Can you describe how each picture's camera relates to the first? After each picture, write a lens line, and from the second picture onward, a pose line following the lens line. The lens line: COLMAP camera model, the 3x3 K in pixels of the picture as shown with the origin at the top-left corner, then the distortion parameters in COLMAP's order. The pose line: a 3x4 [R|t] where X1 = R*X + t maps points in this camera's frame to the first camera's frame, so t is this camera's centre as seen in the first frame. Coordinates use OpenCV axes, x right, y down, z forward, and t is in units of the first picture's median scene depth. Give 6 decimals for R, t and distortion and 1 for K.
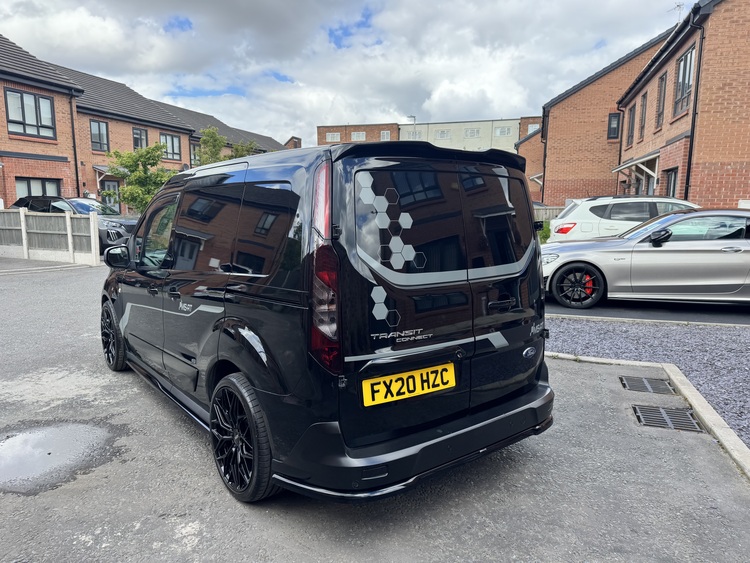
lens RADIAL K [[531.8, 0, 376.8], [0, 531.8, 280.5], [0, 0, 1]] dist [0.009385, -0.002677]
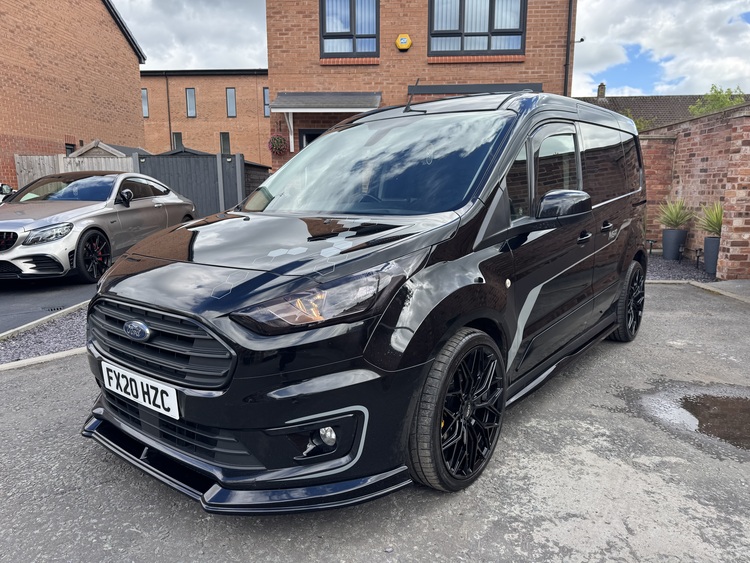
lens RADIAL K [[531.8, 0, 376.8], [0, 531.8, 280.5], [0, 0, 1]] dist [0.009385, -0.002677]
pose [[-0.230508, -0.169312, 0.958227, -0.984393], [0.141420, 0.968462, 0.205140, -0.112733], [-0.962739, 0.182799, -0.199294, 1.271765]]
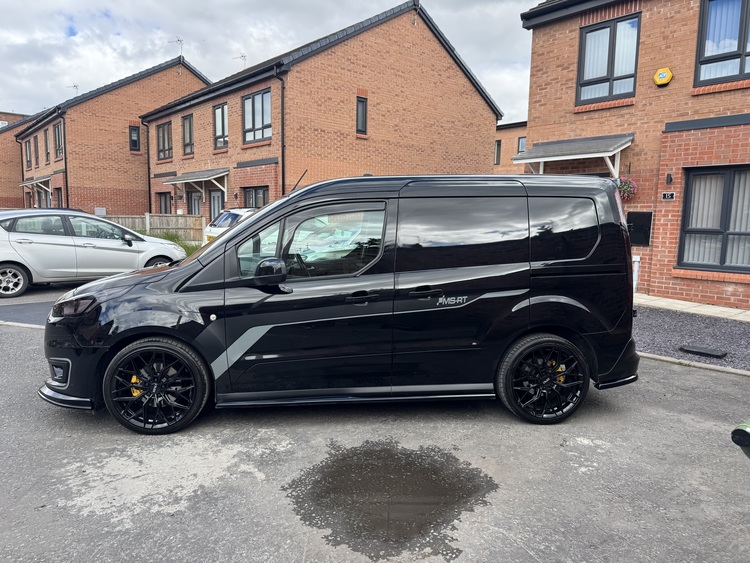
lens RADIAL K [[524.7, 0, 375.0], [0, 524.7, 281.5], [0, 0, 1]] dist [0.041127, -0.048110]
pose [[0.527911, -0.095216, 0.843945, -1.034461], [0.109158, 0.993061, 0.043759, -0.042258], [-0.842256, 0.069022, 0.534641, 0.401058]]
